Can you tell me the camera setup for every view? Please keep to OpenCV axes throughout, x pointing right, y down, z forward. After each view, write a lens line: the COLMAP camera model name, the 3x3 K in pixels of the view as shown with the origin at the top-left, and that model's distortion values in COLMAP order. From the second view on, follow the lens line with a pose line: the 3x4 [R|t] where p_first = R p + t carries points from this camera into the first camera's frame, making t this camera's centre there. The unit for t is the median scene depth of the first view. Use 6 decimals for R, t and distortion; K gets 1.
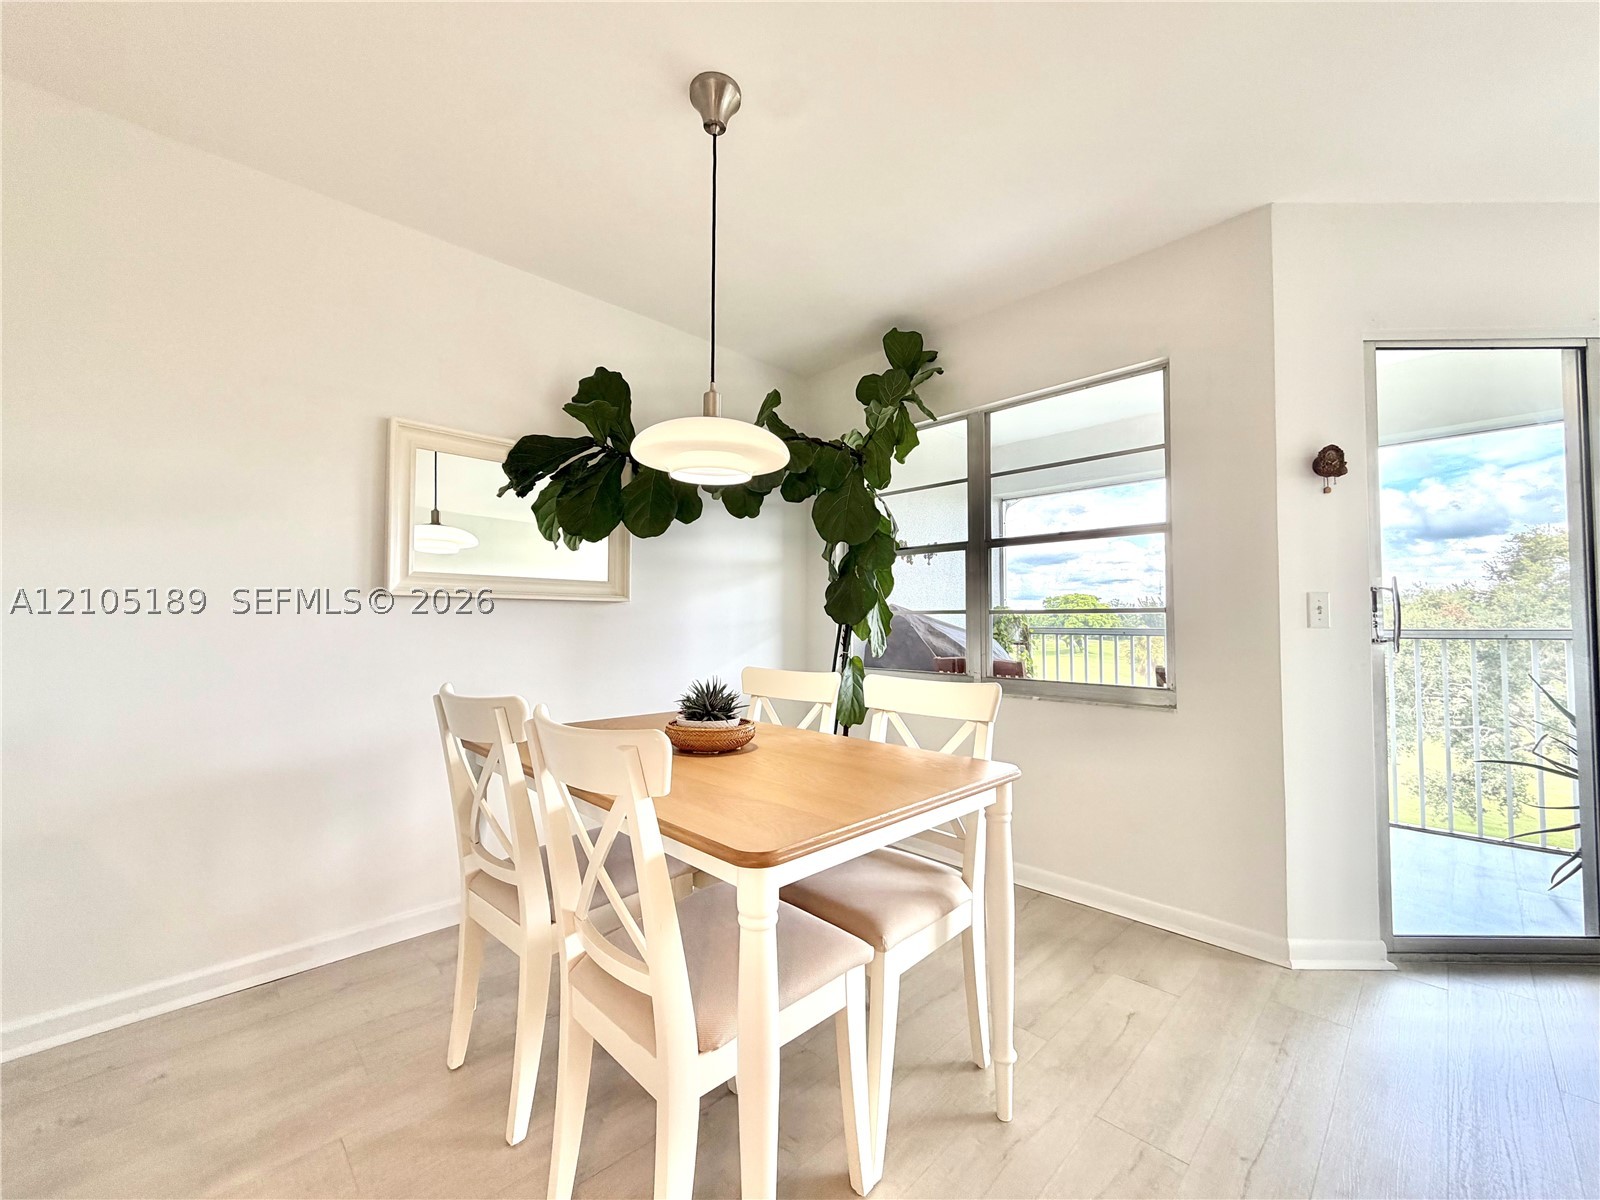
lens RADIAL K [[637.2, 0, 795.4], [0, 637.2, 599.7], [0, 0, 1]] dist [-0.000089, -0.000315]
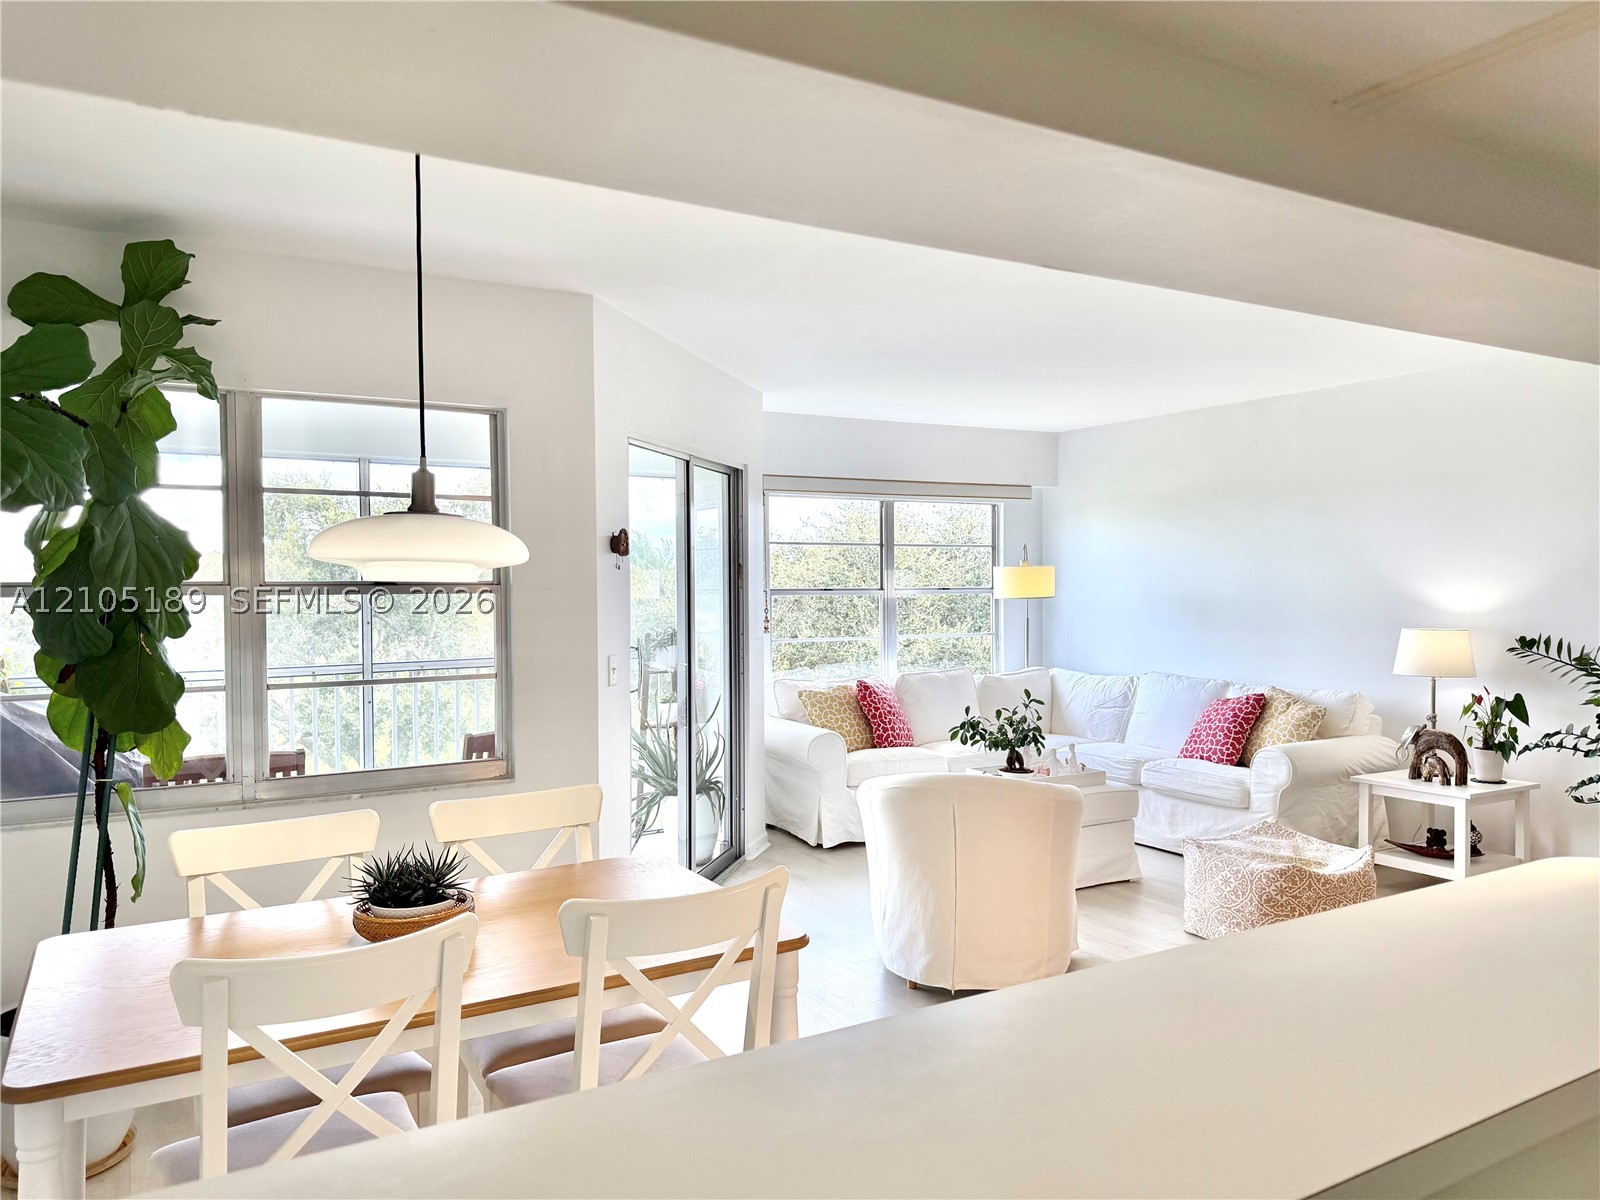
lens RADIAL K [[1123.8, 0, 796.4], [0, 1123.8, 600.5], [0, 0, 1]] dist [0.117985, -0.205410]
pose [[0.240750, -0.021050, 0.970359, -0.856221], [-0.028846, 0.999168, 0.028832, -0.142856], [-0.970158, -0.034932, 0.239943, 0.153811]]
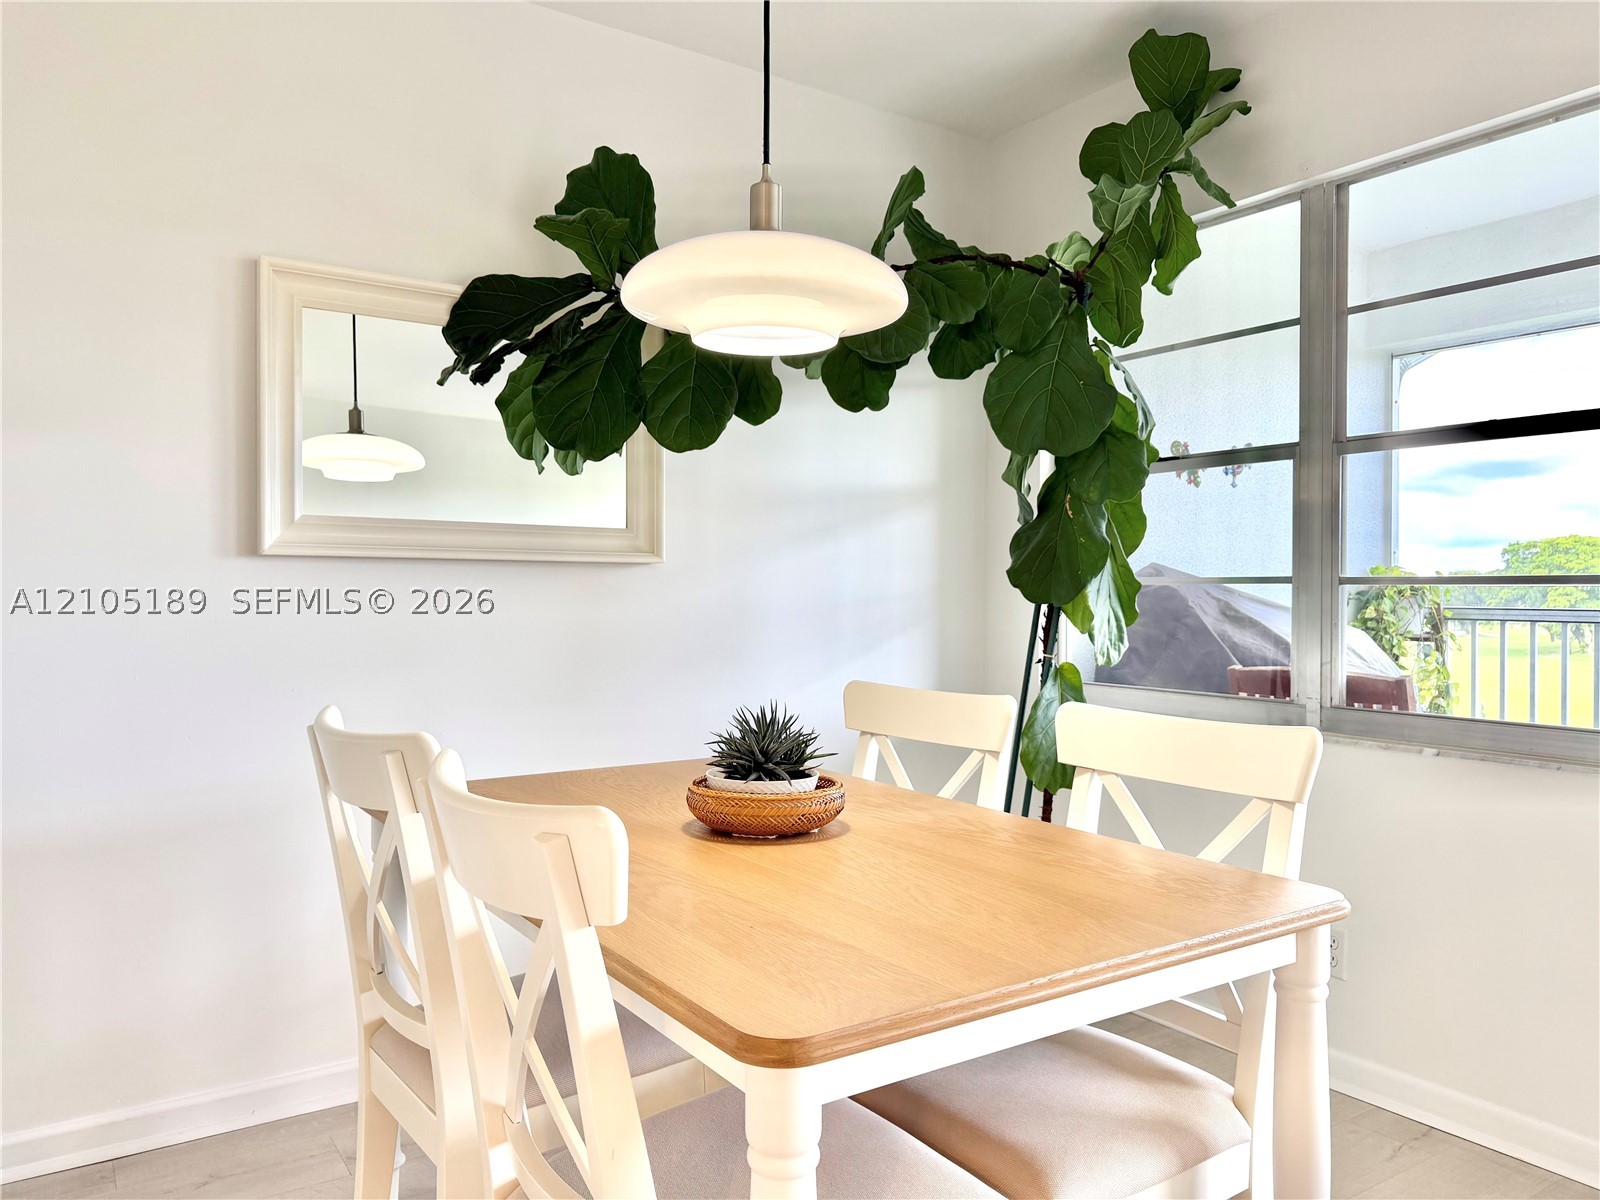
lens RADIAL K [[1123.8, 0, 796.4], [0, 1123.8, 600.5], [0, 0, 1]] dist [0.117985, -0.205410]
pose [[0.983429, 0.003116, -0.181265, 0.046740], [0.004829, 0.999047, 0.043373, -0.006941], [0.181227, -0.043530, 0.982477, 0.021939]]
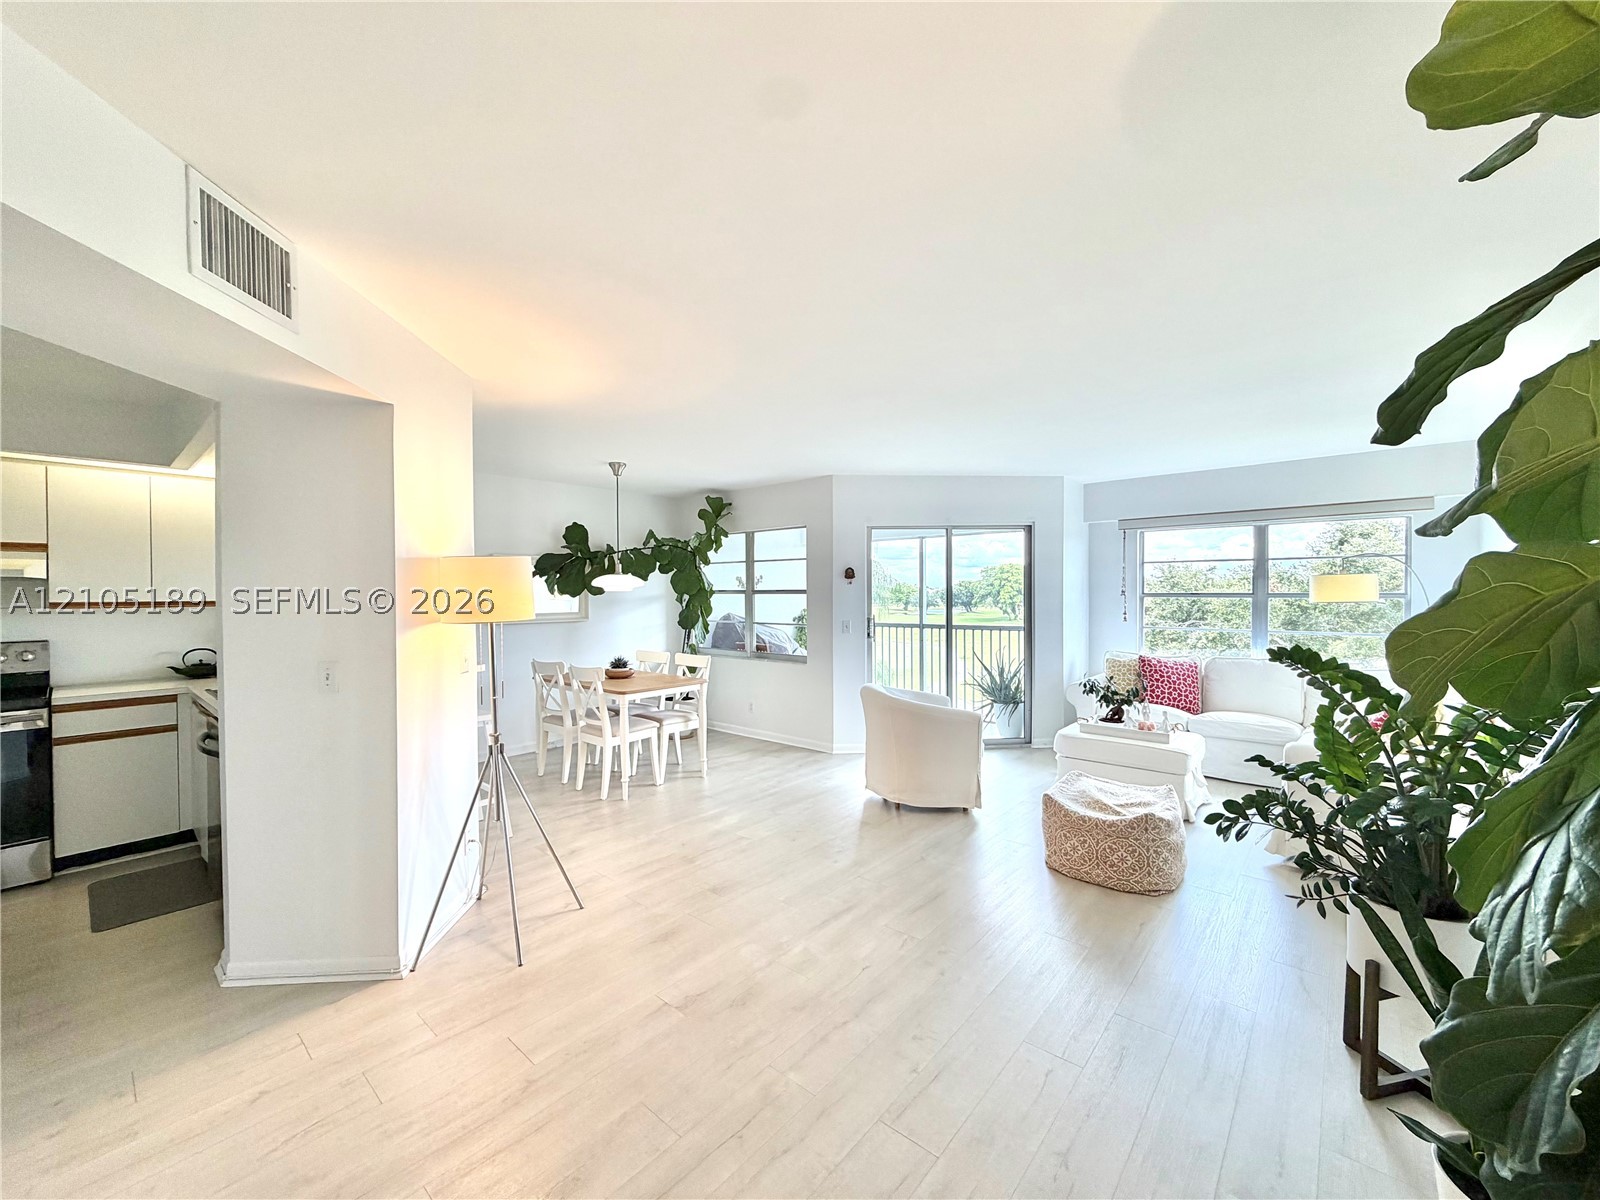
lens RADIAL K [[637.2, 0, 795.4], [0, 637.2, 599.7], [0, 0, 1]] dist [-0.000089, -0.000315]
pose [[0.996972, -0.009326, 0.077194, 0.311286], [0.005569, 0.998796, 0.048749, -0.188998], [-0.077556, -0.048172, 0.995824, -1.375523]]
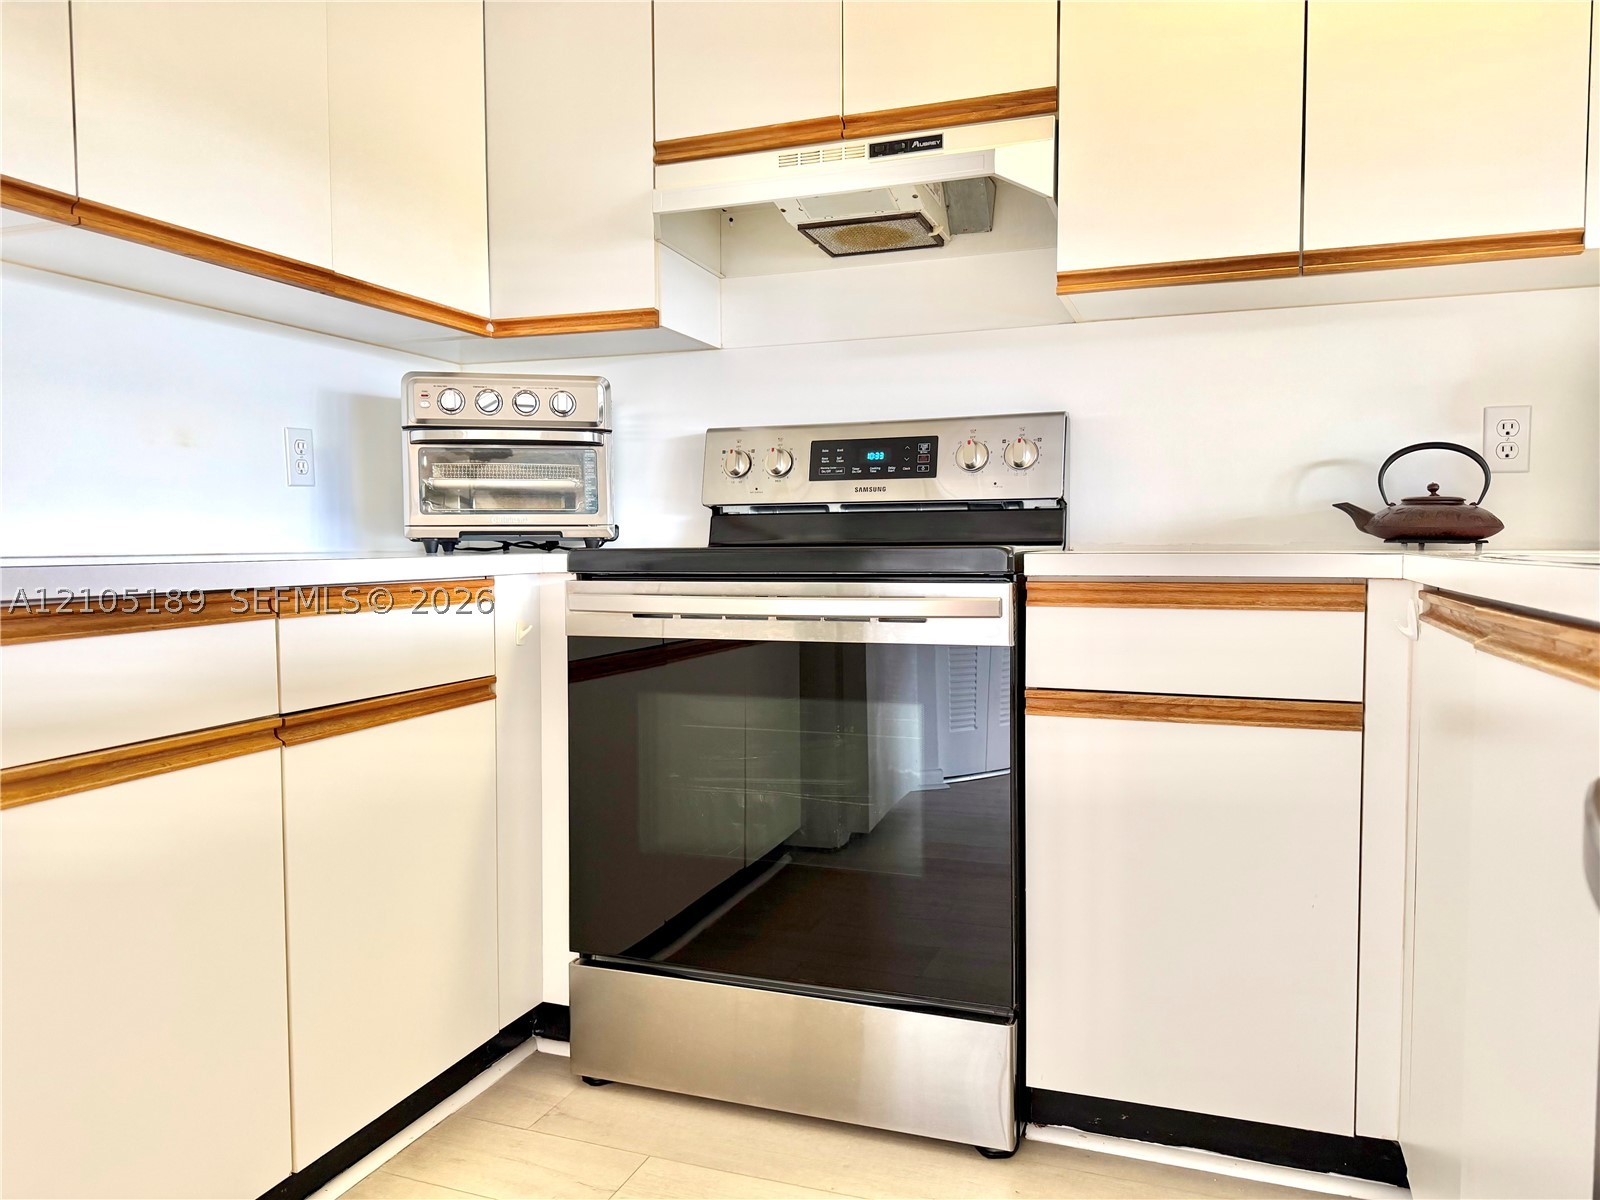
lens RADIAL K [[1133.0, 0, 800.0], [0, 1133.0, 600.0], [0, 0, 1]] dist [0.077231, -0.095206]
pose [[0.432825, 0.041895, -0.900504, -0.514461], [0.036735, 0.997270, 0.064054, 0.038496], [0.900729, -0.060804, 0.430104, -0.426776]]
